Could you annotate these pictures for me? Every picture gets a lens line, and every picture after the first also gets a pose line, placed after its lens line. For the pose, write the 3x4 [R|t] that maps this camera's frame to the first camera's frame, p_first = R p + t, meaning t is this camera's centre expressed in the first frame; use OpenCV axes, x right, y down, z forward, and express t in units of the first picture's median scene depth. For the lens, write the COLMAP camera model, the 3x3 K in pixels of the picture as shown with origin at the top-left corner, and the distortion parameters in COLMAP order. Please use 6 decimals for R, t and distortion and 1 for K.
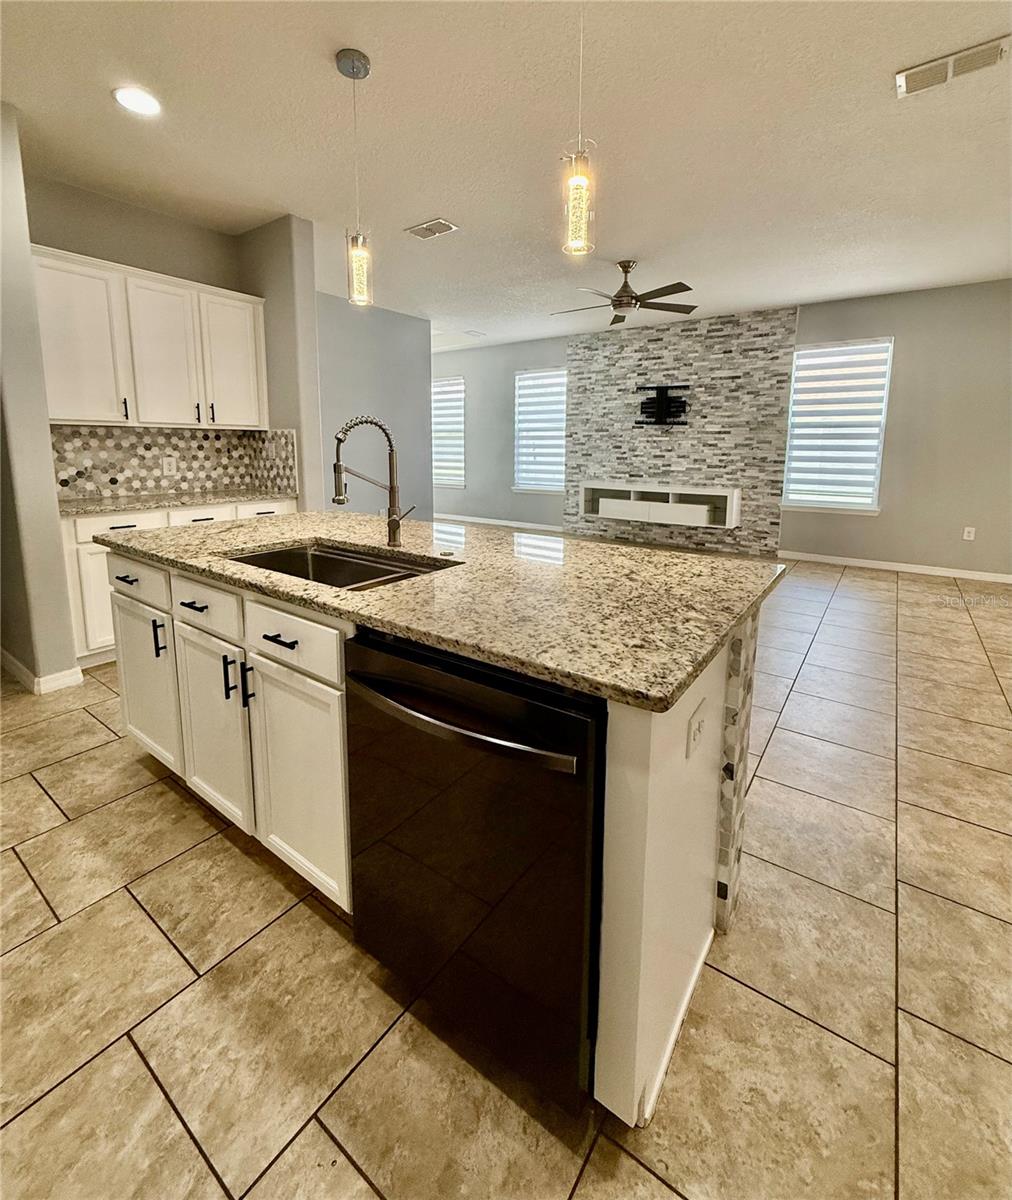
lens RADIAL K [[536.3, 0, 506.3], [0, 536.3, 518.0], [0, 0, 1]] dist [-0.000845, -0.000002]
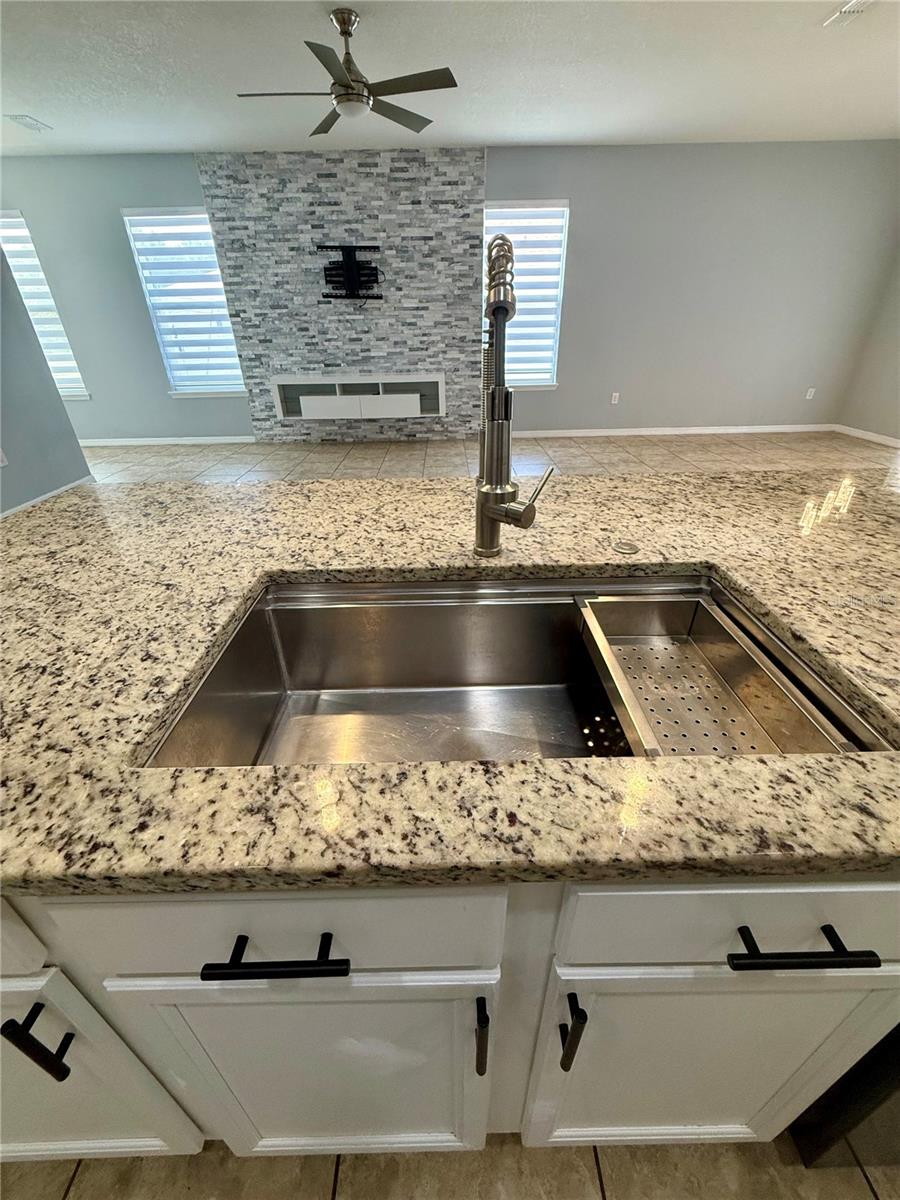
lens RADIAL K [[478.6, 0, 452.0], [0, 478.6, 597.0], [0, 0, 1]] dist [-0.000367, -0.000326]
pose [[0.801527, -0.312127, 0.510031, -0.134164], [0.101887, 0.911770, 0.397863, -0.025323], [-0.589215, -0.266932, 0.762609, 0.185461]]
